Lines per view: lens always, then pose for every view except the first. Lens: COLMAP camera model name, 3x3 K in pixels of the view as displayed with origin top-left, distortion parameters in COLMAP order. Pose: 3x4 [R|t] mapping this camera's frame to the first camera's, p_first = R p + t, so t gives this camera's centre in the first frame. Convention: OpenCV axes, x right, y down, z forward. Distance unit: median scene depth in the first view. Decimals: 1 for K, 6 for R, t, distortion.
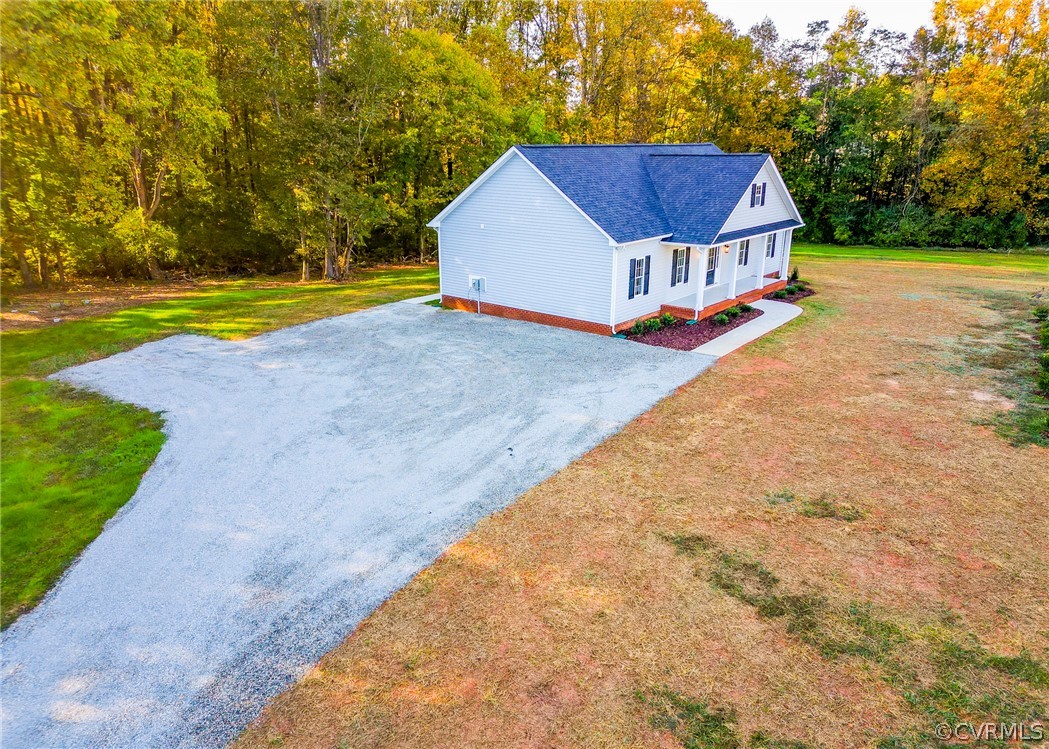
lens RADIAL K [[737.4, 0, 525.0], [0, 737.4, 375.1], [0, 0, 1]] dist [0.061287, -0.038669]
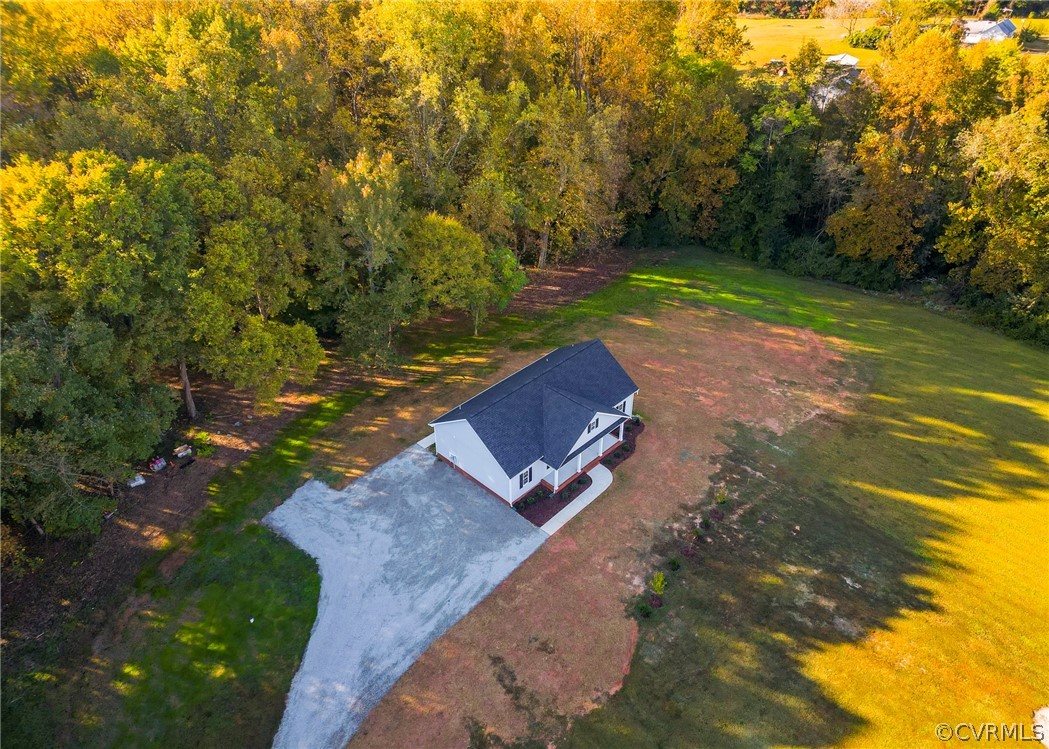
lens RADIAL K [[737.4, 0, 523.0], [0, 737.4, 372.7], [0, 0, 1]] dist [0.061287, -0.038669]
pose [[0.997048, 0.038428, -0.066465, 0.379388], [-0.017574, 0.956966, 0.289667, -1.417301], [0.074736, -0.287644, 0.954817, -1.265041]]
